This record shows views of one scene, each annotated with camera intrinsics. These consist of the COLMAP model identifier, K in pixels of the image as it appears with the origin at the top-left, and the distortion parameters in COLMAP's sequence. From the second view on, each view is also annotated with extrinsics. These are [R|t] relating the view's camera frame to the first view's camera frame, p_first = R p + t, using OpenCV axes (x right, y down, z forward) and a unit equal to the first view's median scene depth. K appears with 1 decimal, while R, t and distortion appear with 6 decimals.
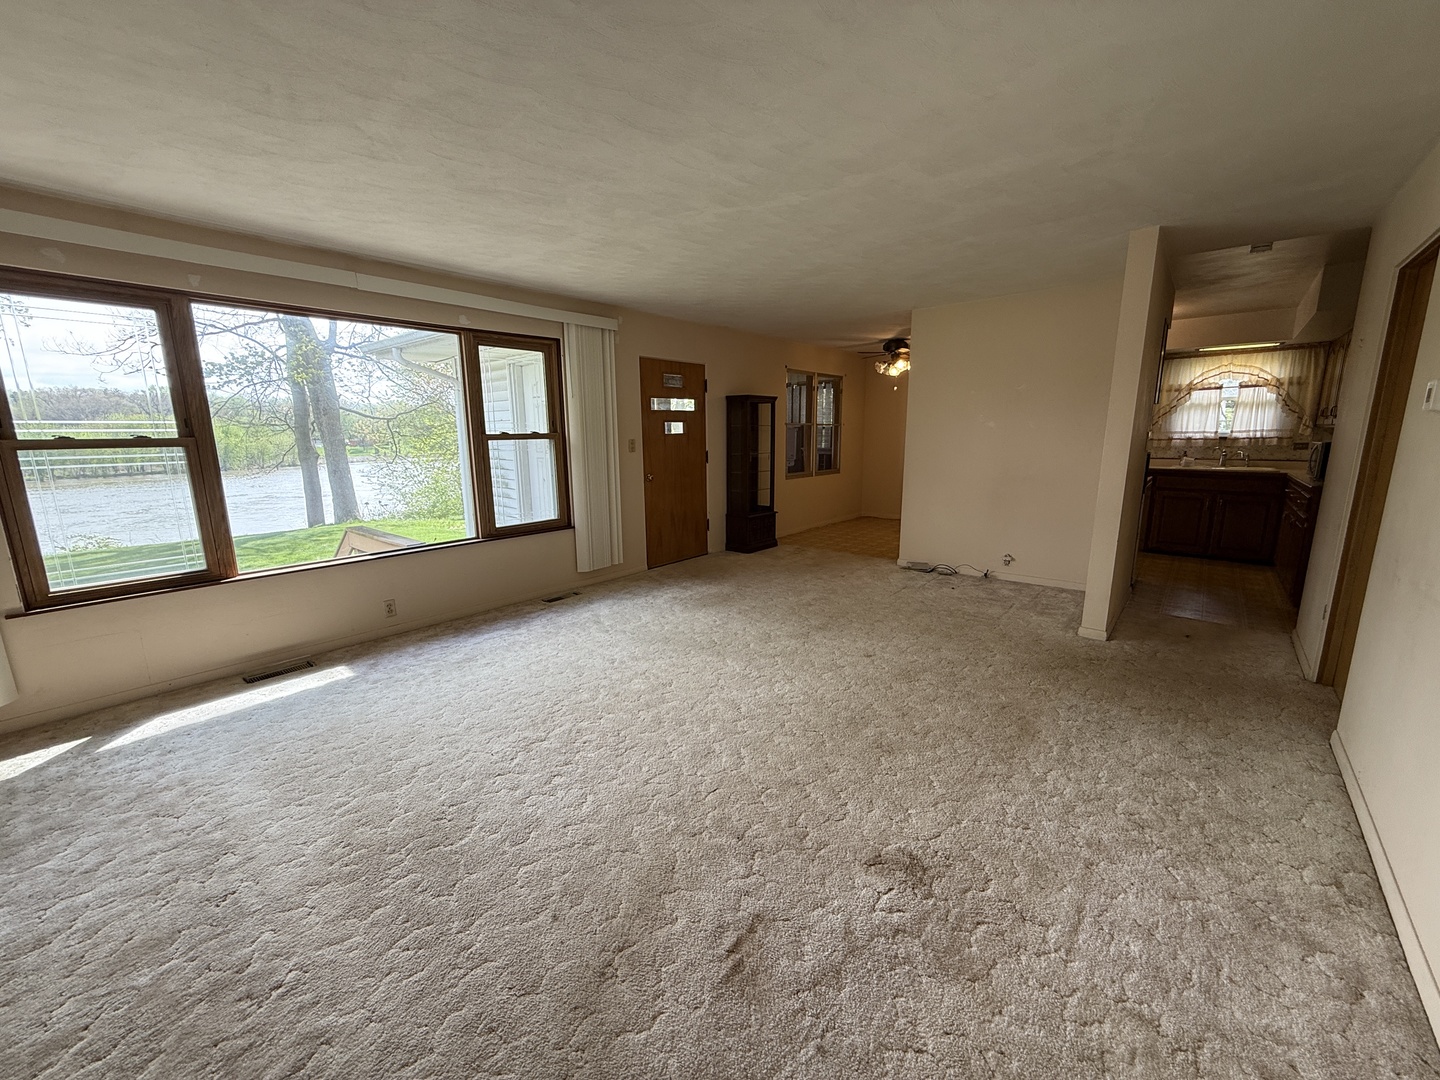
lens RADIAL K [[572.3, 0, 718.0], [0, 572.3, 542.0], [0, 0, 1]] dist [0.001183, -0.000227]
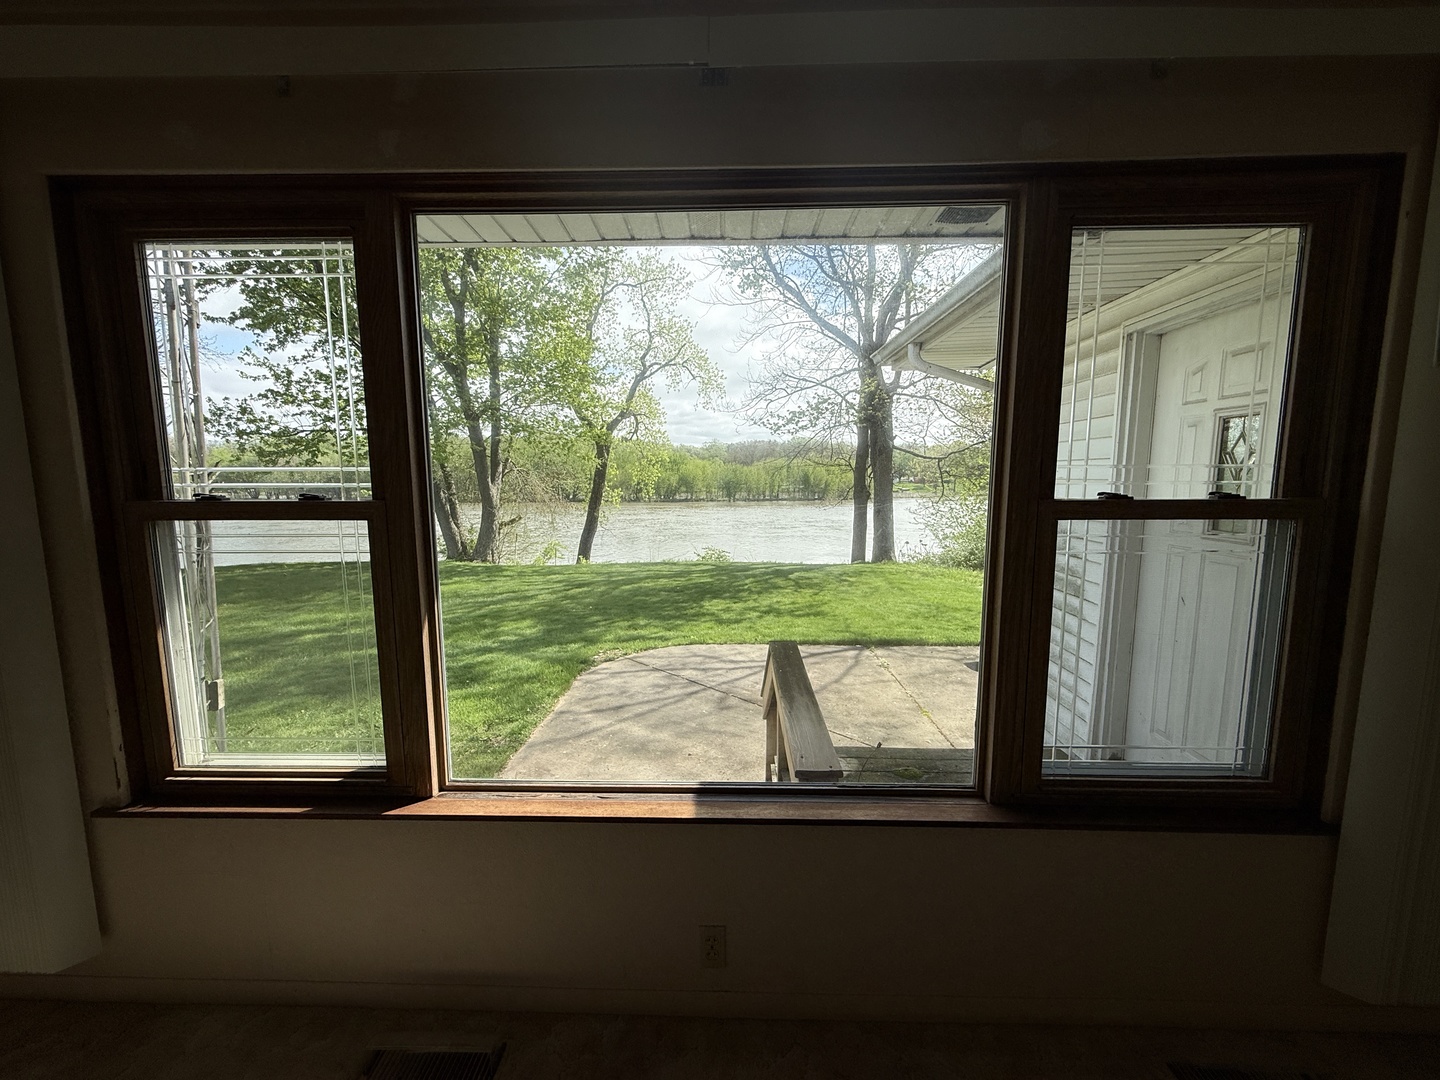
lens RADIAL K [[572.3, 0, 718.0], [0, 572.3, 542.0], [0, 0, 1]] dist [0.001183, -0.000227]
pose [[0.625604, 0.102652, -0.773358, -0.253955], [-0.153602, 0.988109, 0.006902, -0.129731], [0.764870, 0.114471, 0.633932, 0.610541]]
